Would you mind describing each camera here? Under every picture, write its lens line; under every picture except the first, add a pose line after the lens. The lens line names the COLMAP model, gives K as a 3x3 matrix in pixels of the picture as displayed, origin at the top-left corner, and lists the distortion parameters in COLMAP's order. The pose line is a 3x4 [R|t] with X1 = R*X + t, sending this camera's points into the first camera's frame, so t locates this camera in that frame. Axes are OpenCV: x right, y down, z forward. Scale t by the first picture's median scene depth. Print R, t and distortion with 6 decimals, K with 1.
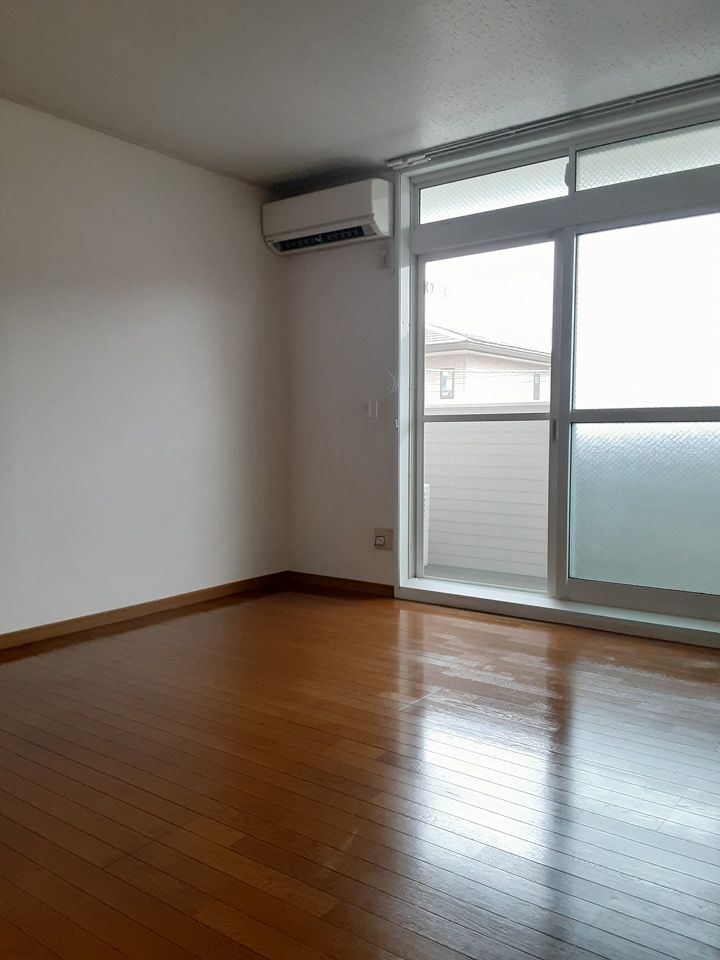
lens RADIAL K [[788.8, 0, 360.0], [0, 788.8, 480.0], [0, 0, 1]] dist [0.280184, -0.638207]
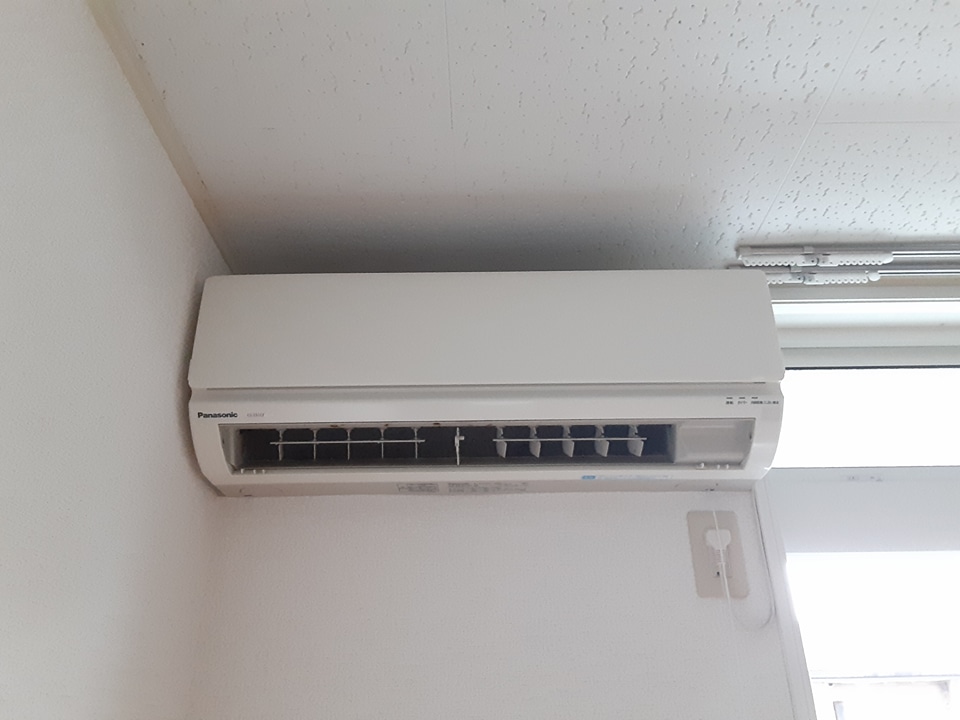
lens RADIAL K [[755.6, 0, 480.0], [0, 755.6, 360.0], [0, 0, 1]] dist [0.075277, -0.090238]
pose [[0.796973, 0.259522, 0.545420, -0.182937], [0.042516, 0.876647, -0.479252, -0.218782], [-0.602517, 0.405140, 0.687630, 0.855764]]
